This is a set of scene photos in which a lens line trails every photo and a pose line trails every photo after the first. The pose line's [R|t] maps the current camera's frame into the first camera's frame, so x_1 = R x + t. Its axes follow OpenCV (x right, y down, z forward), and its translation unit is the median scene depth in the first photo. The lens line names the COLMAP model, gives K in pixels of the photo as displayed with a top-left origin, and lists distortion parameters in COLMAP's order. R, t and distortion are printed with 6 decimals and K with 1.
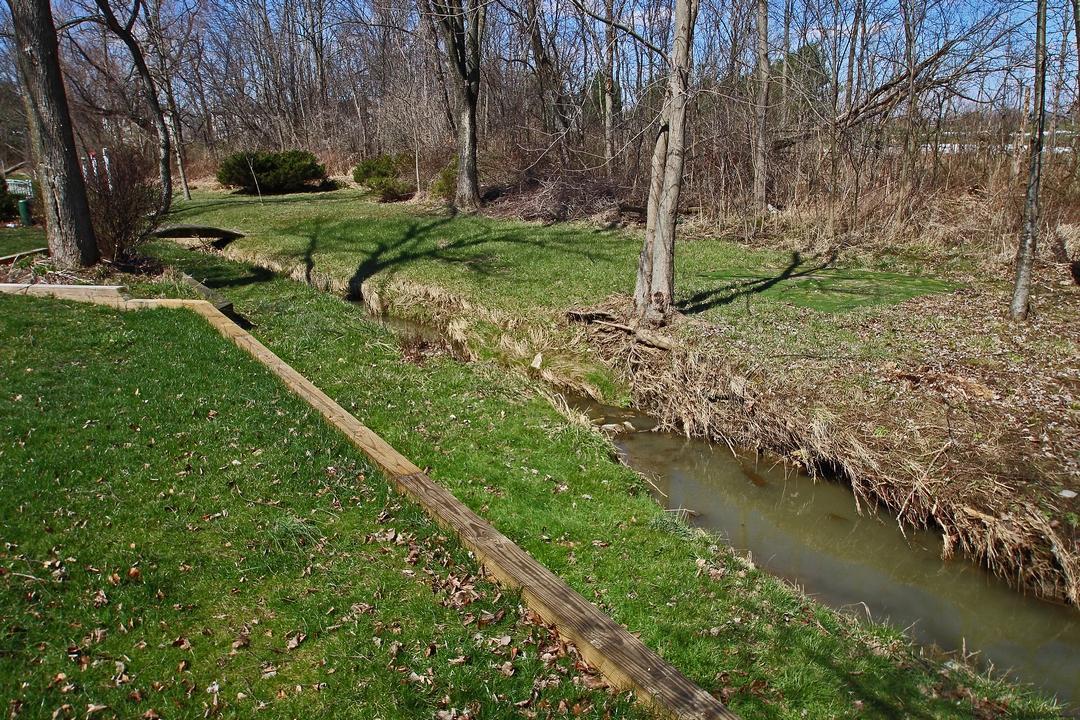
lens RADIAL K [[818.2, 0, 540.0], [0, 818.2, 360.0], [0, 0, 1]] dist [0.000914, 0.001619]
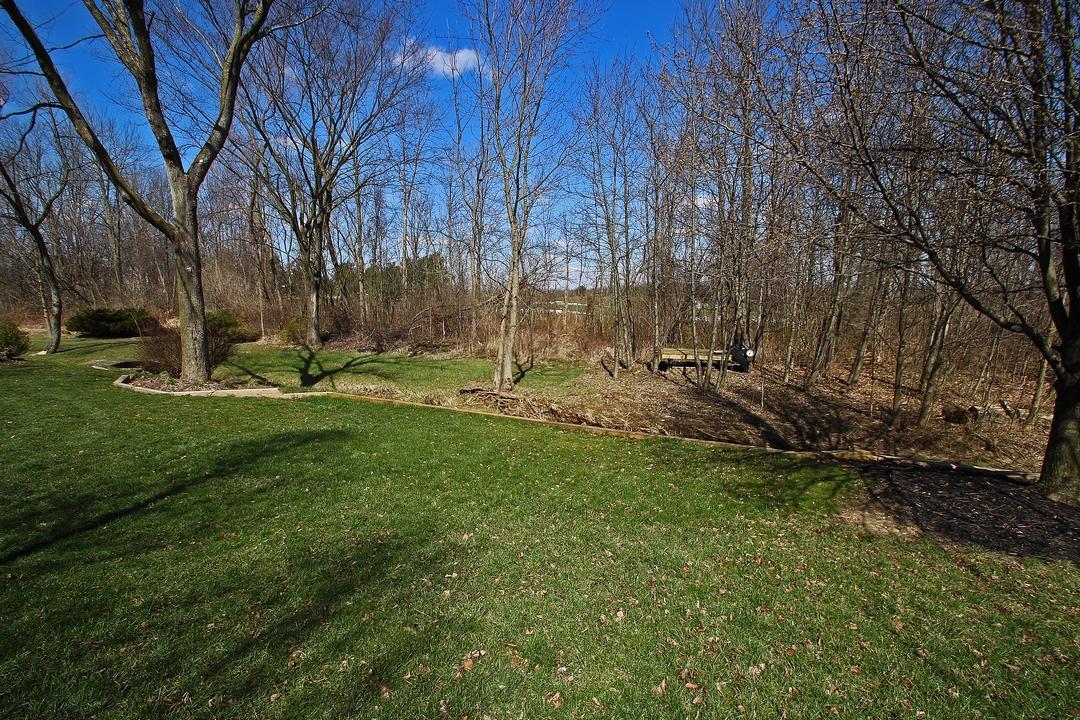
lens RADIAL K [[495.9, 0, 540.0], [0, 495.9, 360.0], [0, 0, 1]] dist [0.022266, -0.018061]
pose [[0.848222, -0.031293, 0.528716, -0.522983], [0.107887, 0.987532, -0.114635, 0.046415], [-0.518537, 0.154278, 0.841022, -0.341293]]
